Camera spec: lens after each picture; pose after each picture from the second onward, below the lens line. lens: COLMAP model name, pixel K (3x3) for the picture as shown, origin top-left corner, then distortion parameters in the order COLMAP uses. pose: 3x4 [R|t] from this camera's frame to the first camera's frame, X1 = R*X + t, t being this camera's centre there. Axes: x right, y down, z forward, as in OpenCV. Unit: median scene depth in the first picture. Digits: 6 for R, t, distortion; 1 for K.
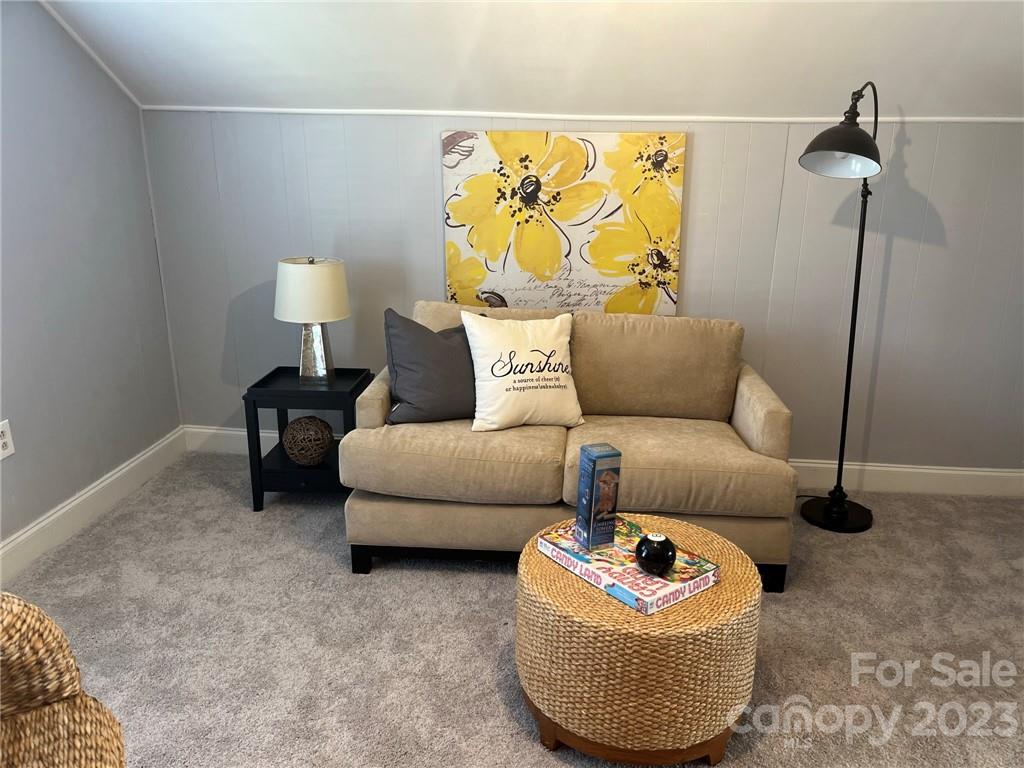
lens RADIAL K [[773.5, 0, 515.9], [0, 773.5, 388.6], [0, 0, 1]] dist [0.058435, -0.084520]
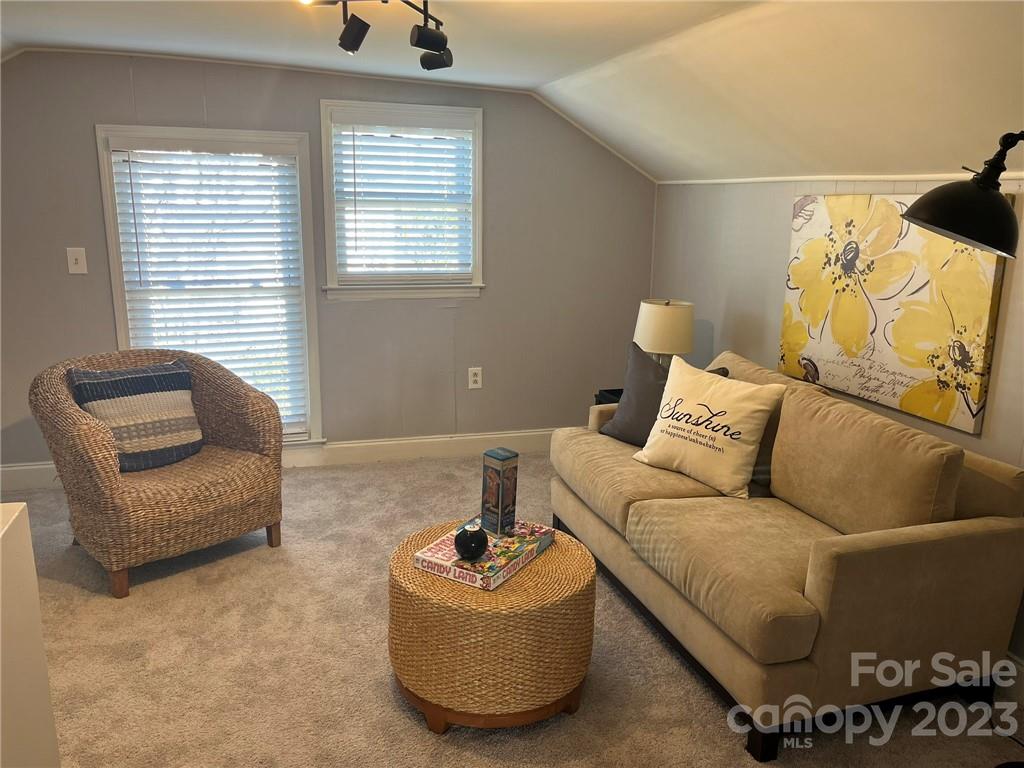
lens RADIAL K [[773.5, 0, 517.1], [0, 773.5, 378.3], [0, 0, 1]] dist [0.058435, -0.084520]
pose [[0.378478, 0.199003, -0.903965, 0.727305], [-0.282165, 0.954936, 0.092085, -0.092643], [0.881554, 0.220216, 0.417574, 0.300040]]
